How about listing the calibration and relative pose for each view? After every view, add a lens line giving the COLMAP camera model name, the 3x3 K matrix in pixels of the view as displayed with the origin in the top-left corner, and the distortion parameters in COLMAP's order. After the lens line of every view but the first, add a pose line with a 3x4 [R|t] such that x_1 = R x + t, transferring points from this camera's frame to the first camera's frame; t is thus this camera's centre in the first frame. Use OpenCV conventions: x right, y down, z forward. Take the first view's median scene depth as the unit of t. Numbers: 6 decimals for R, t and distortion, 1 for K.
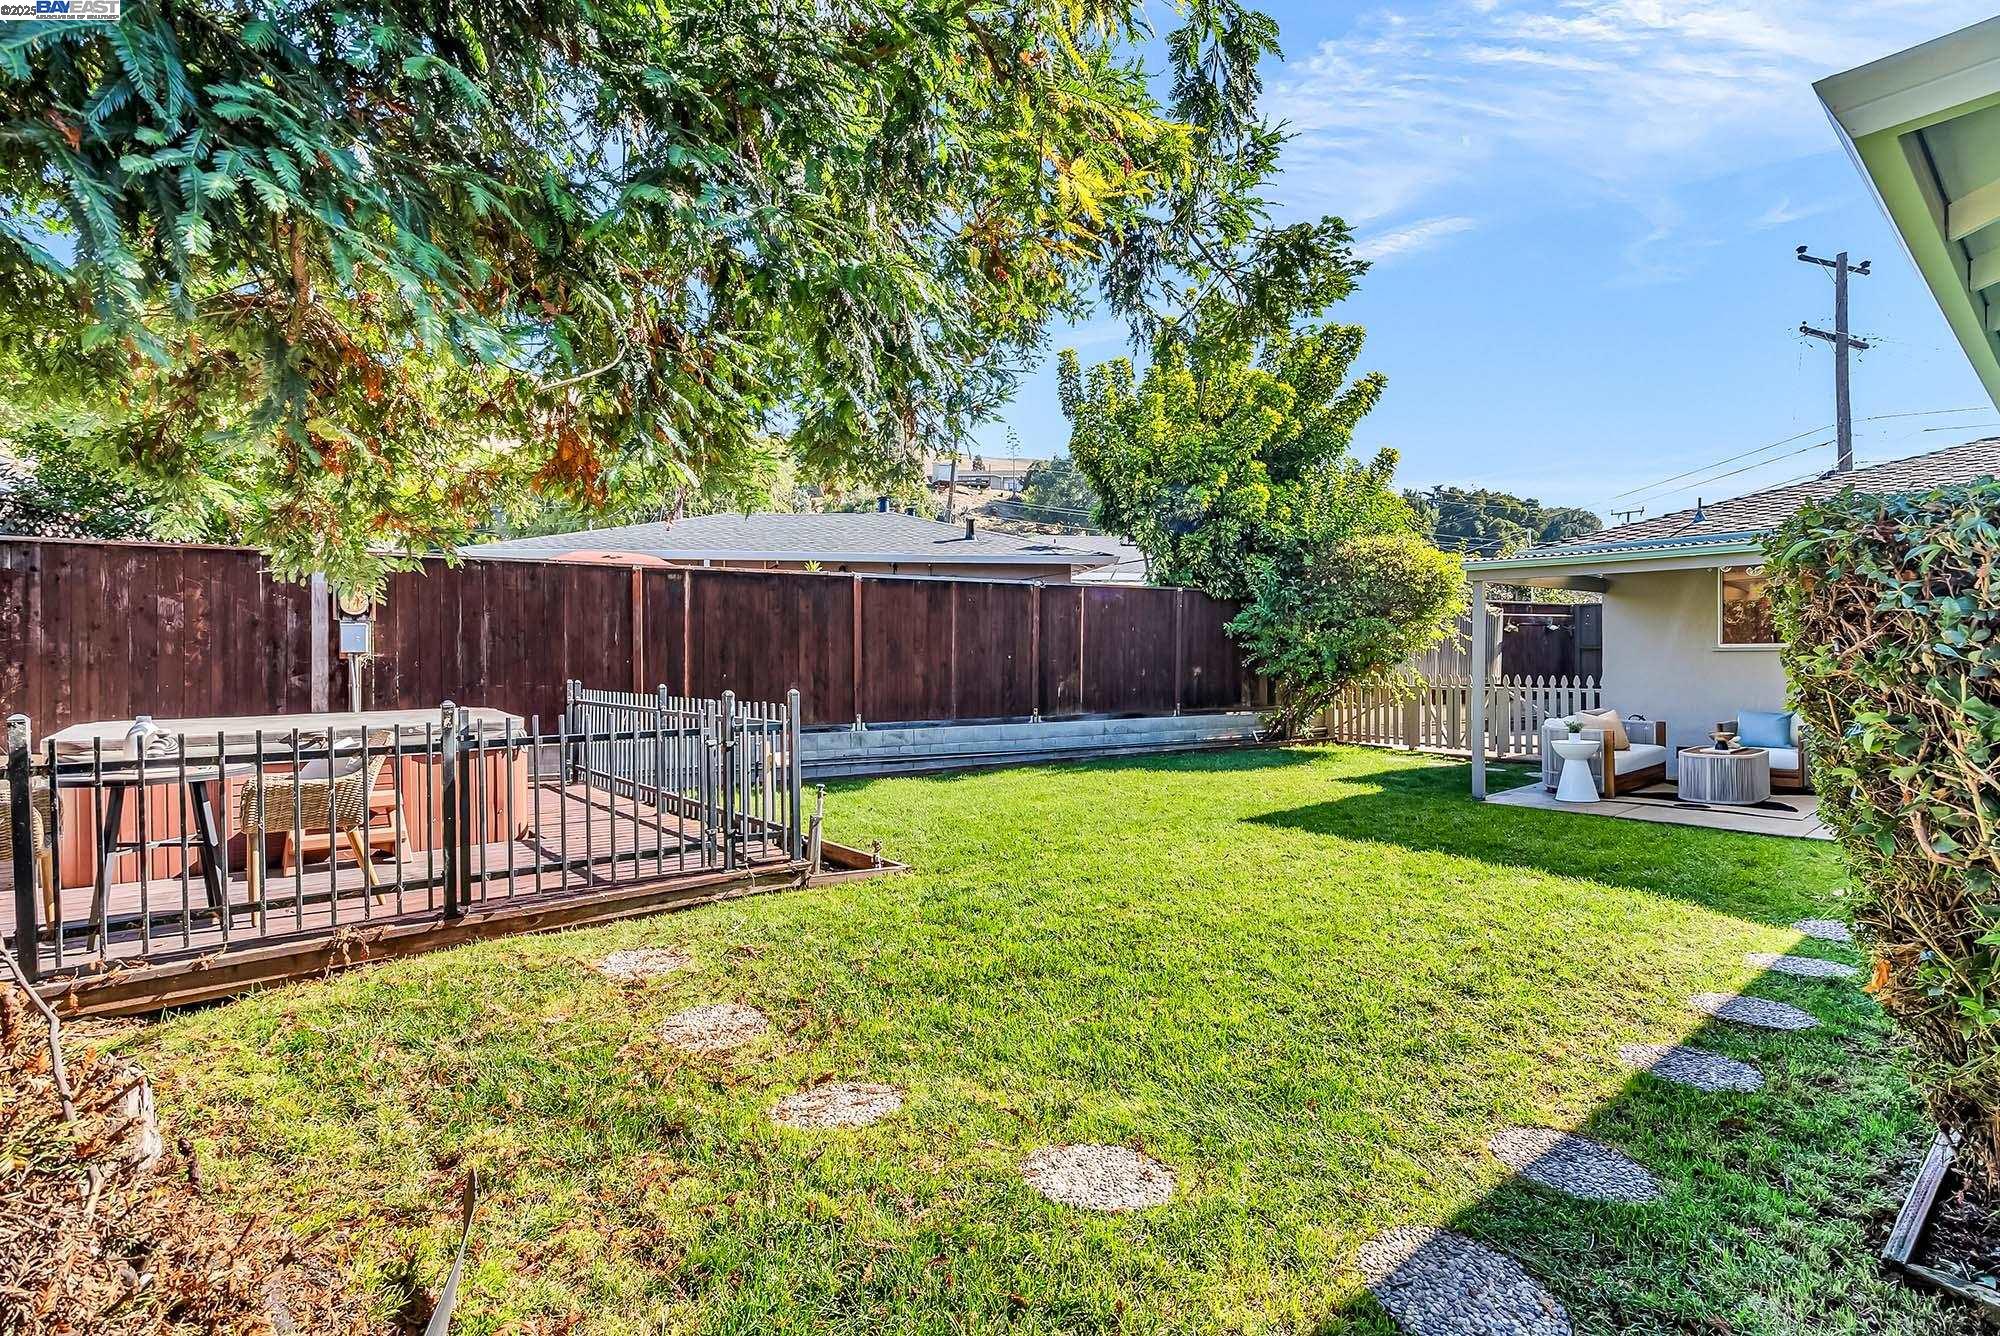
lens RADIAL K [[929.8, 0, 1011.0], [0, 929.8, 662.8], [0, 0, 1]] dist [0.000801, 0.004917]
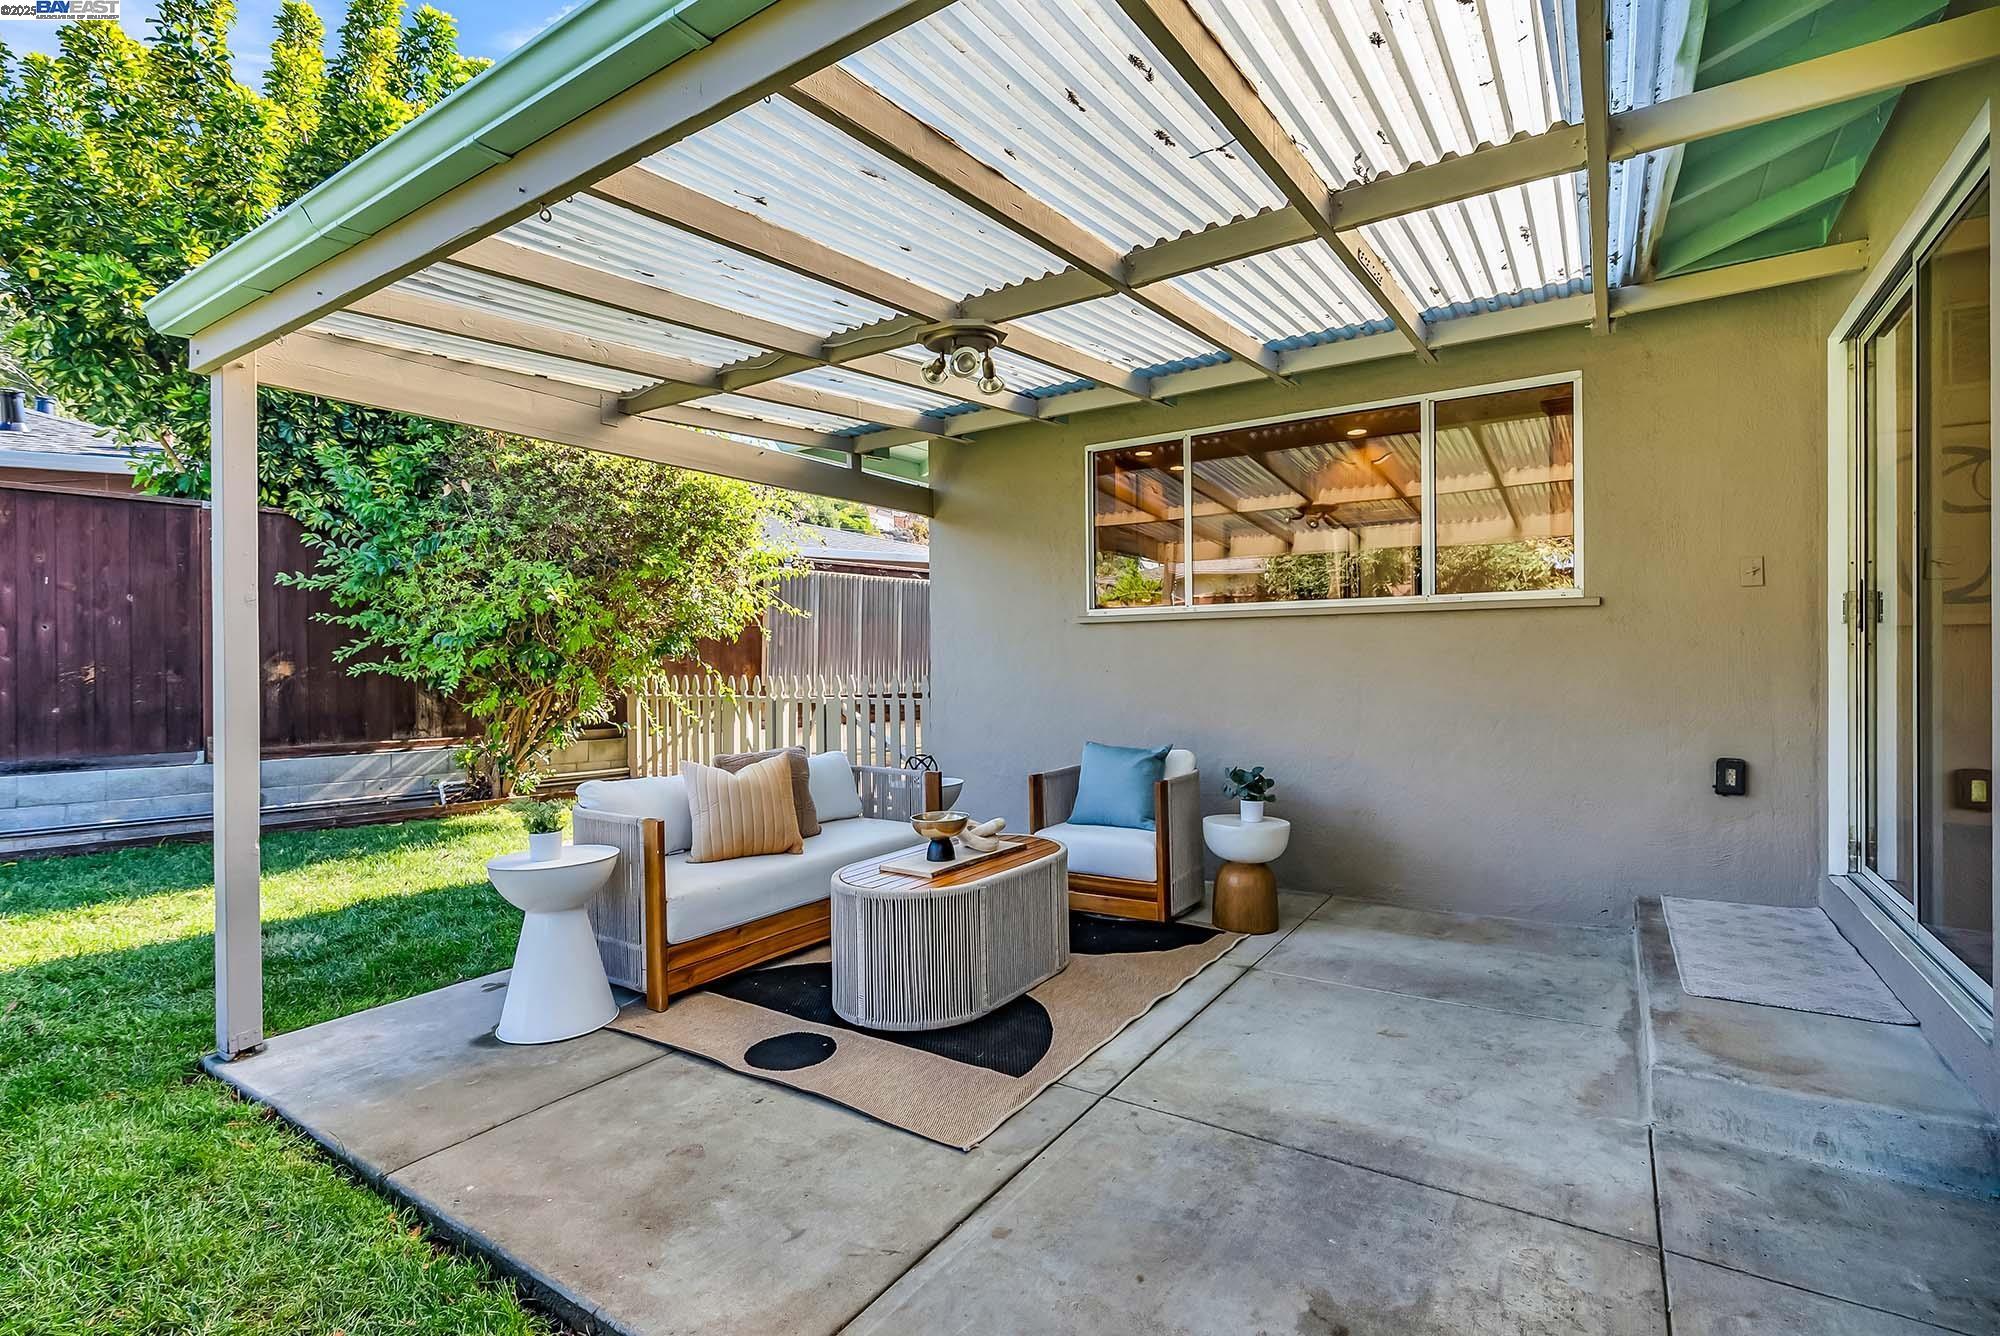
lens RADIAL K [[929.8, 0, 991.8], [0, 929.8, 664.4], [0, 0, 1]] dist [0.000801, 0.004917]
pose [[0.959607, -0.001799, 0.281339, 0.483408], [0.003855, 0.999970, -0.006755, 0.011428], [-0.281319, 0.007567, 0.959585, 0.449500]]
